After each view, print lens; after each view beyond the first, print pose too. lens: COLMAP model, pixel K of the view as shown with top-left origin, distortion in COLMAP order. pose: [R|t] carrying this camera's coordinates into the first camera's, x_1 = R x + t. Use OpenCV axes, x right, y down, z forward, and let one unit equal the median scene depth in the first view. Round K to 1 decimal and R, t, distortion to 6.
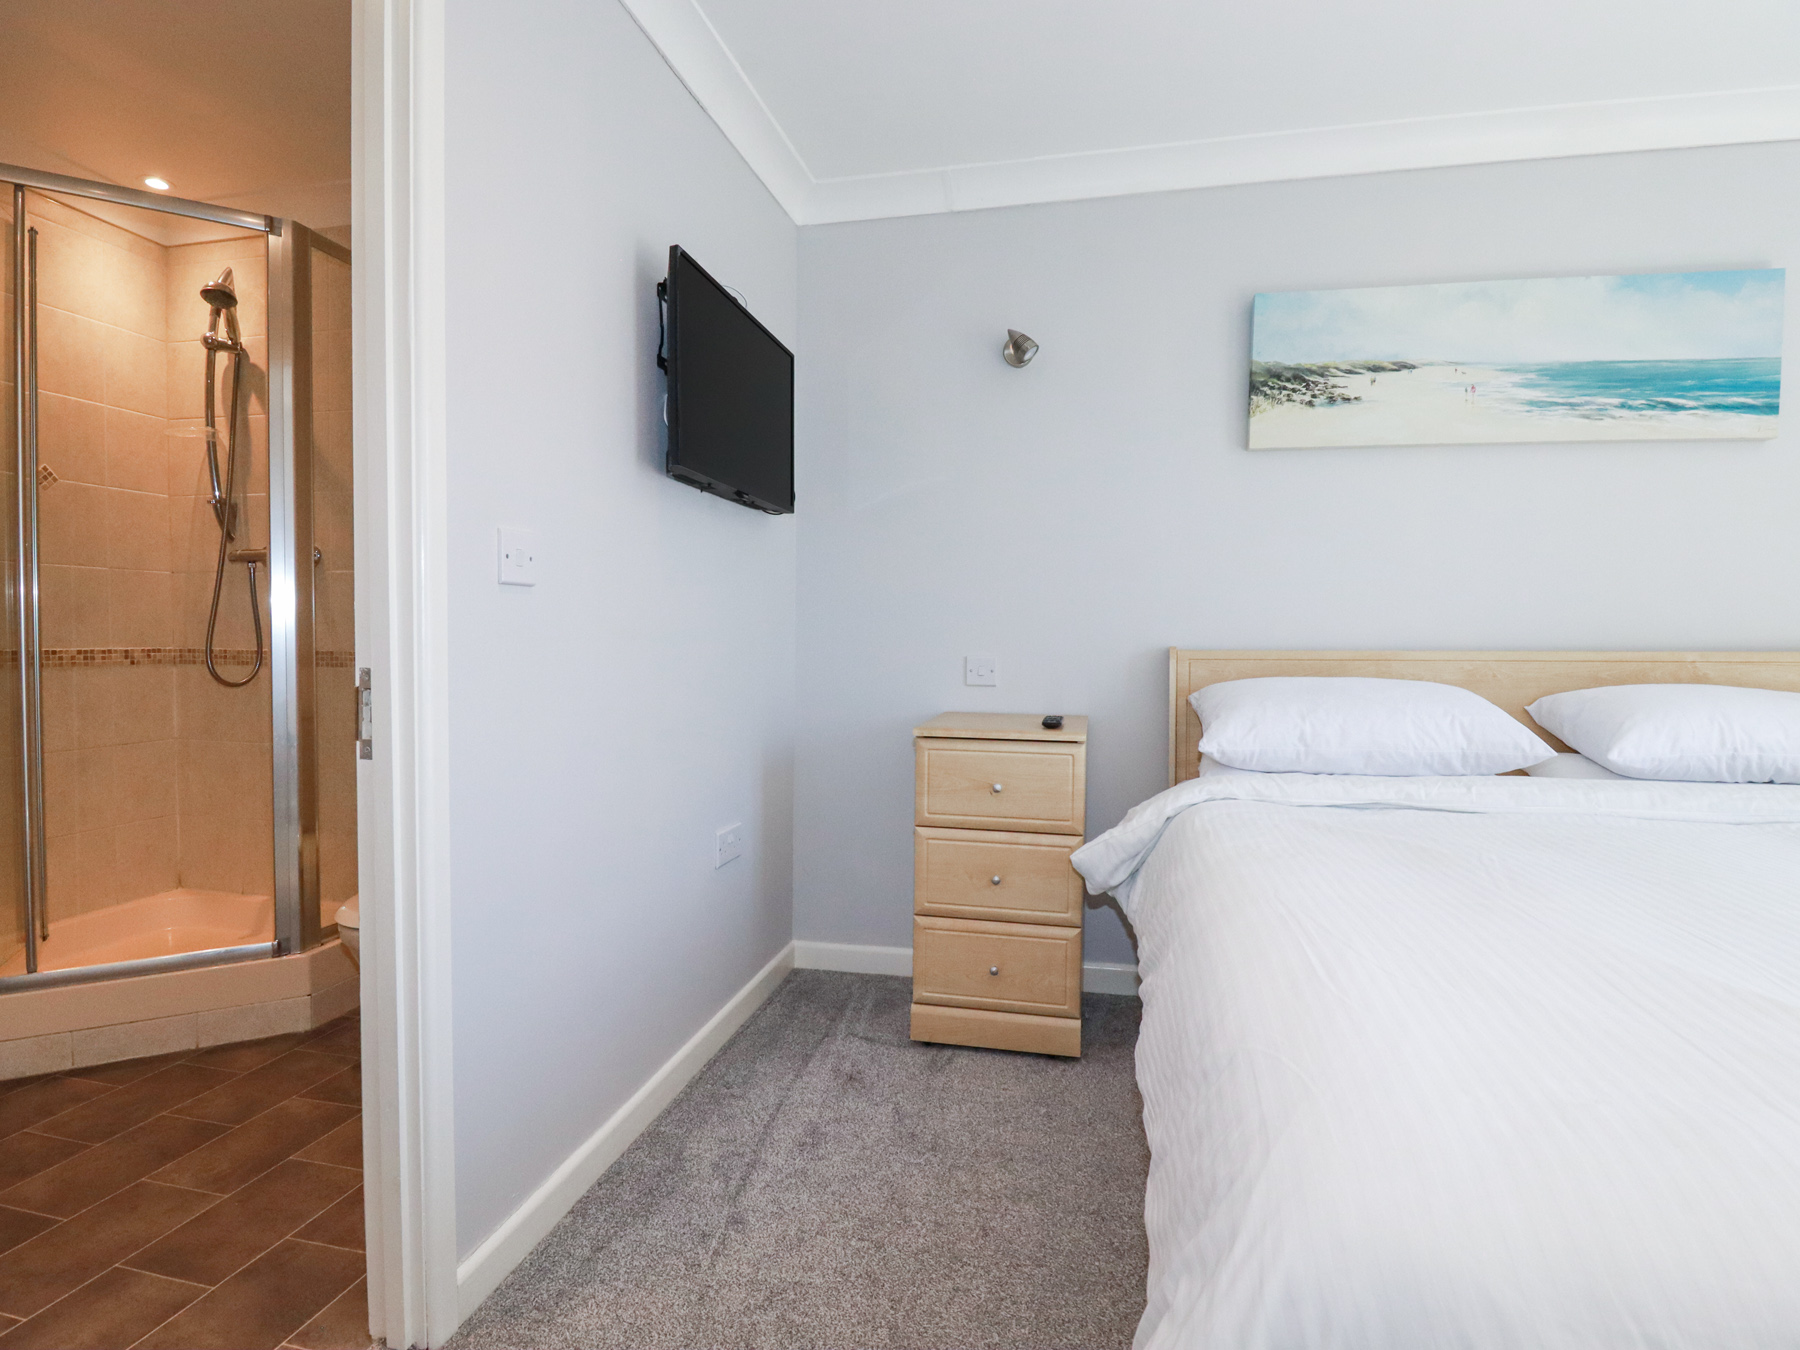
lens RADIAL K [[934.9, 0, 897.8], [0, 934.9, 669.8], [0, 0, 1]] dist [-0.022006, -0.001379]
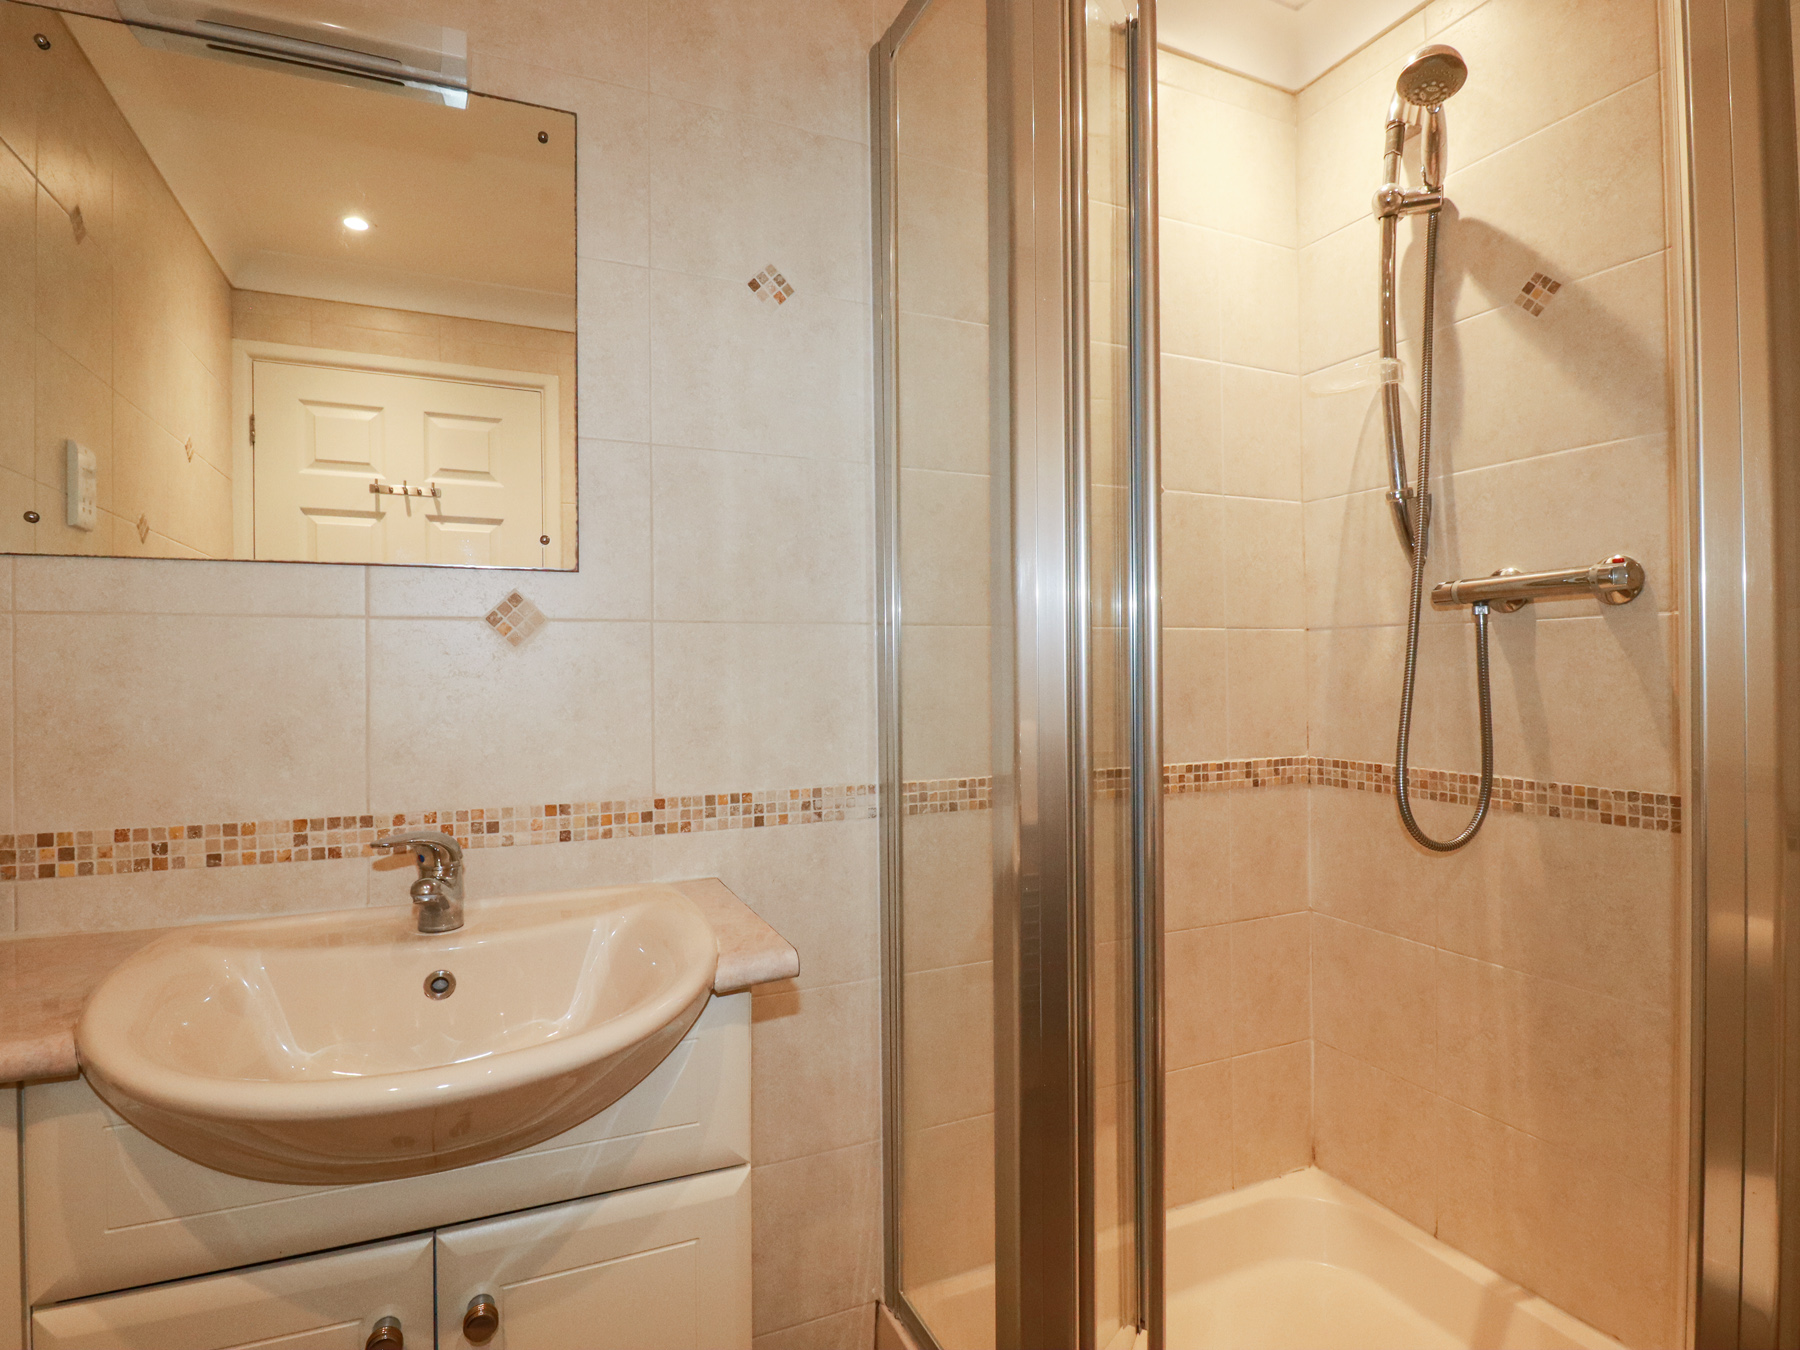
lens RADIAL K [[934.9, 0, 897.8], [0, 934.9, 675.6], [0, 0, 1]] dist [-0.022006, -0.001379]
pose [[0.600267, -0.007596, -0.799764, -0.485419], [-0.014094, 0.999699, -0.020074, -0.062723], [0.799676, 0.023322, 0.599979, 0.446751]]
